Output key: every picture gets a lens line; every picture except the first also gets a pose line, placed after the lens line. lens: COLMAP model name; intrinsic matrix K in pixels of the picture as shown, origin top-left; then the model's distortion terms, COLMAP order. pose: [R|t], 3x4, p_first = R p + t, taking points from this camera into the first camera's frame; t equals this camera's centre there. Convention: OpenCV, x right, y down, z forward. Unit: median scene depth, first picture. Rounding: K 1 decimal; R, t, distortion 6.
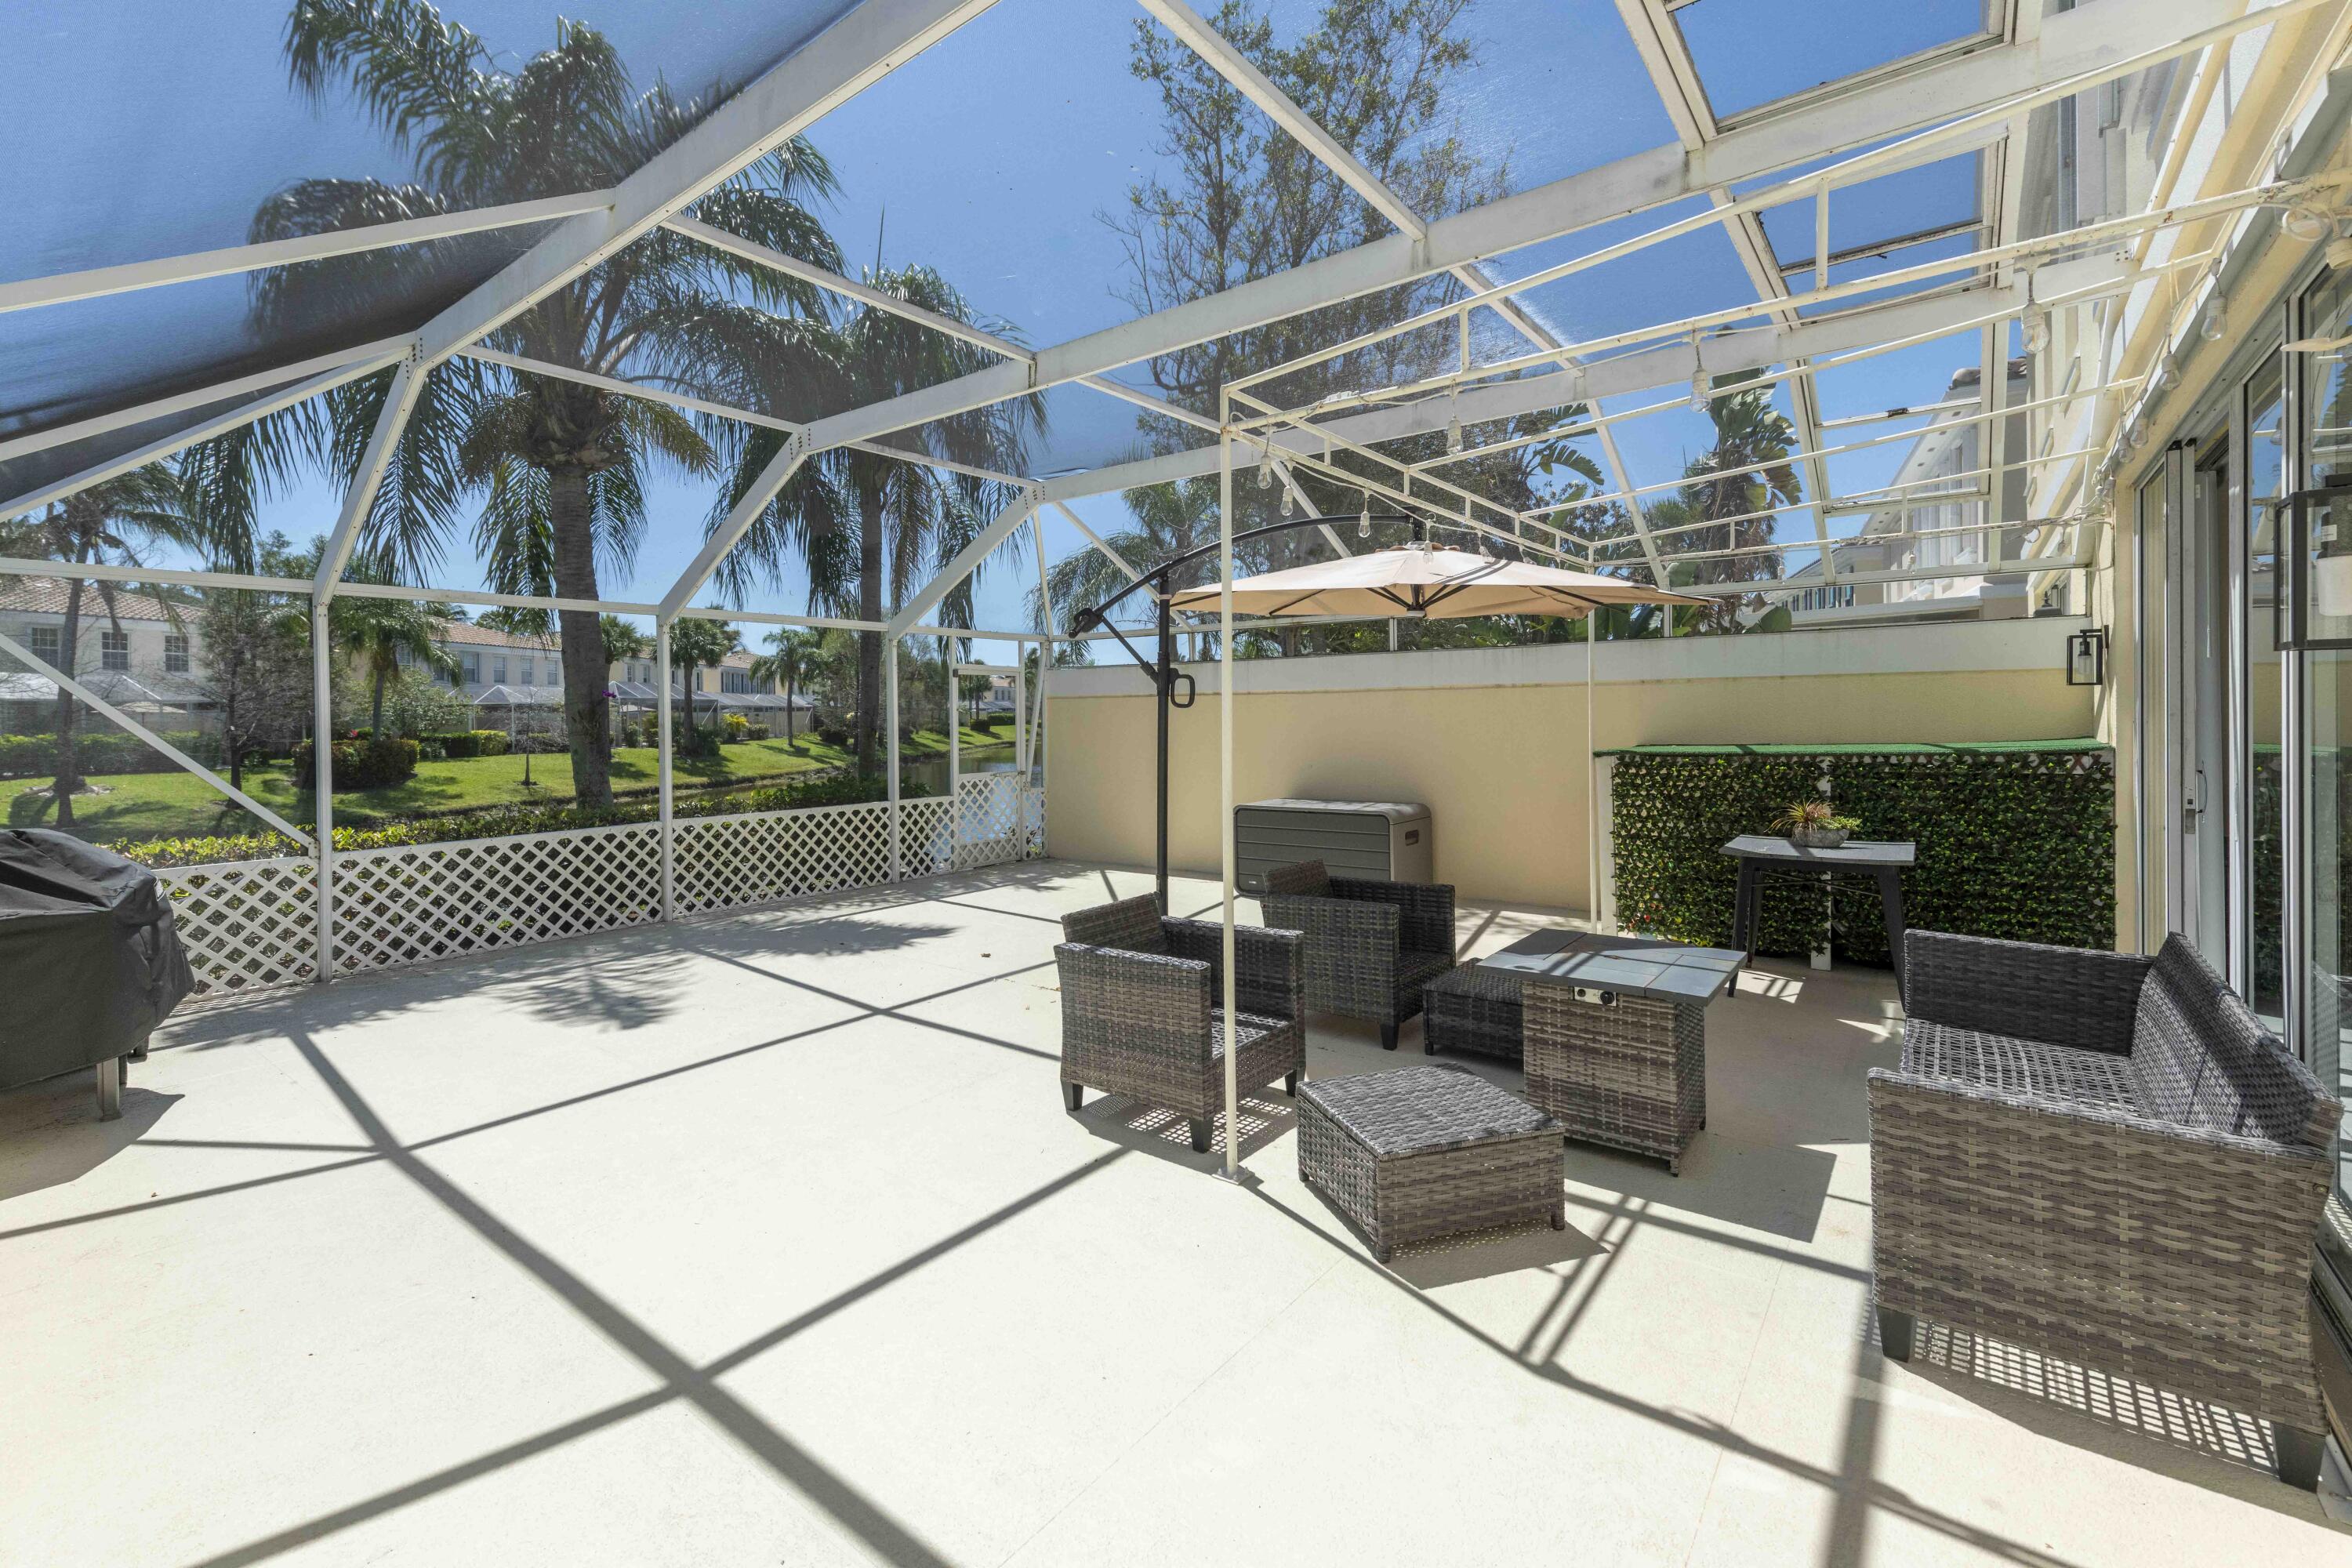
lens RADIAL K [[985.4, 0, 1162.0], [0, 985.4, 724.8], [0, 0, 1]] dist [0.004249, -0.001471]
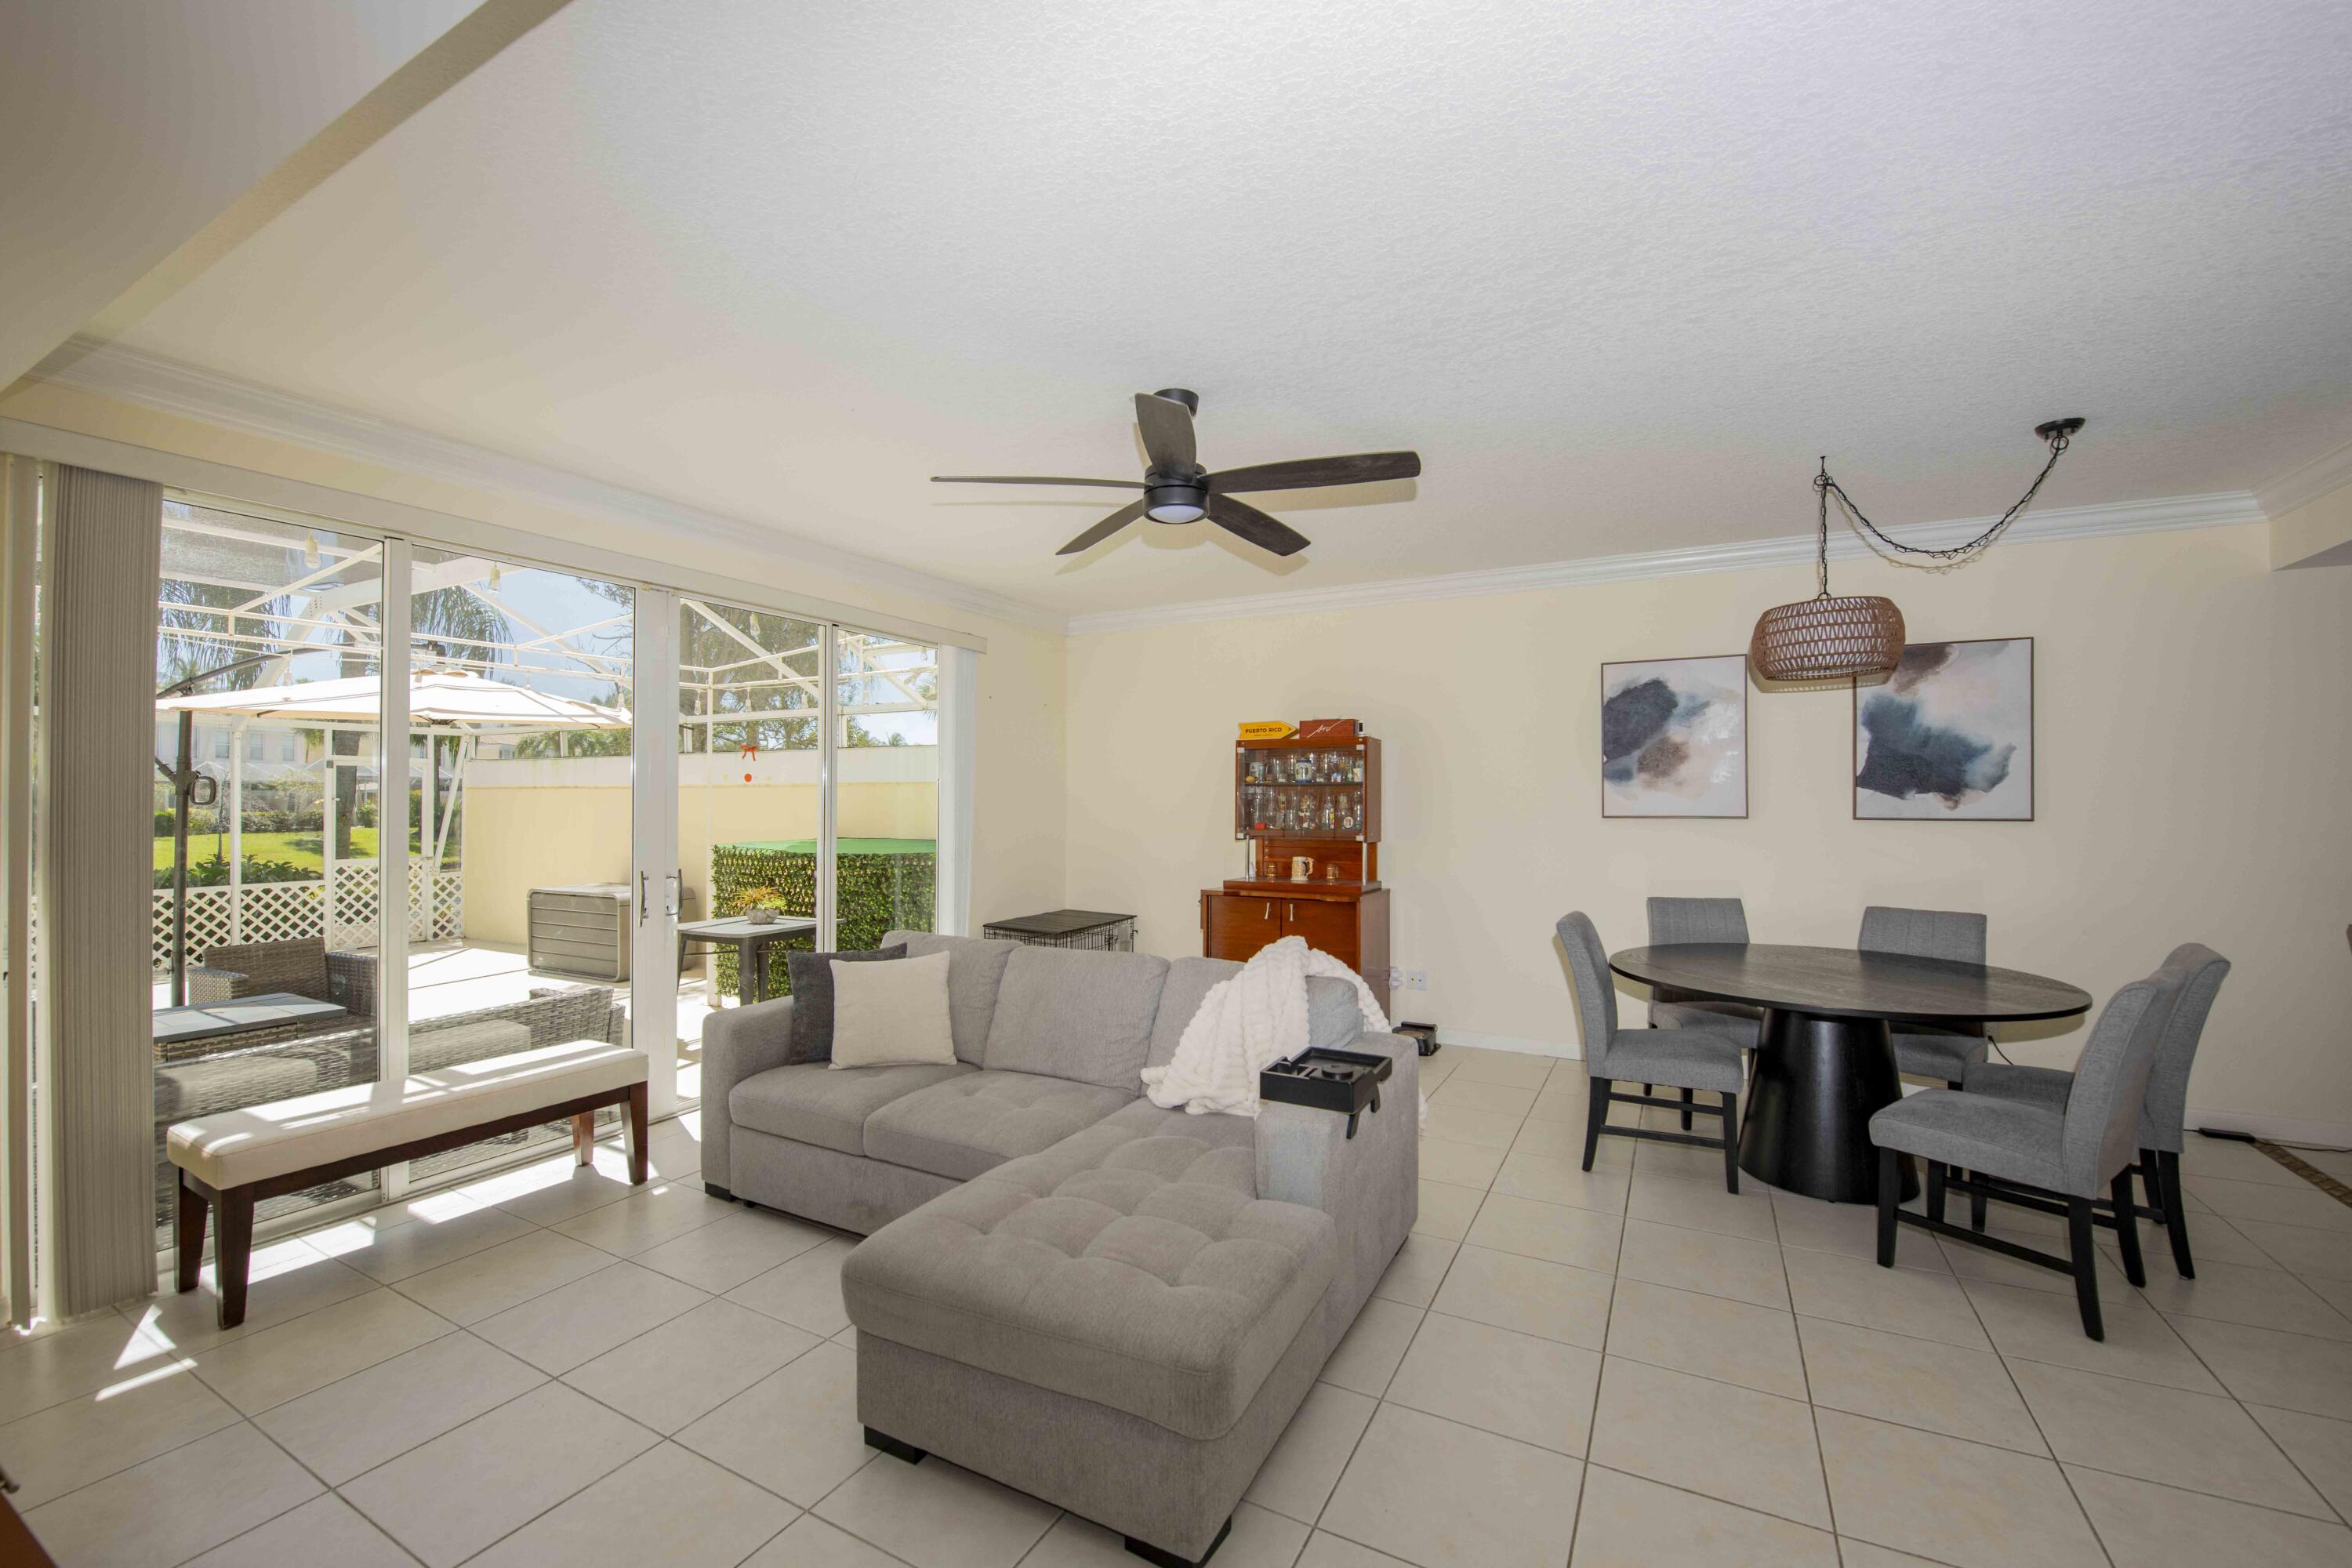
lens RADIAL K [[939.2, 0, 1178.9], [0, 939.2, 787.3], [0, 0, 1]] dist [0.006753, -0.002128]
pose [[0.982514, 0.014510, 0.185621, 1.000747], [-0.009330, 0.999543, -0.028750, -0.019377], [-0.185953, 0.026516, 0.982201, -0.387148]]
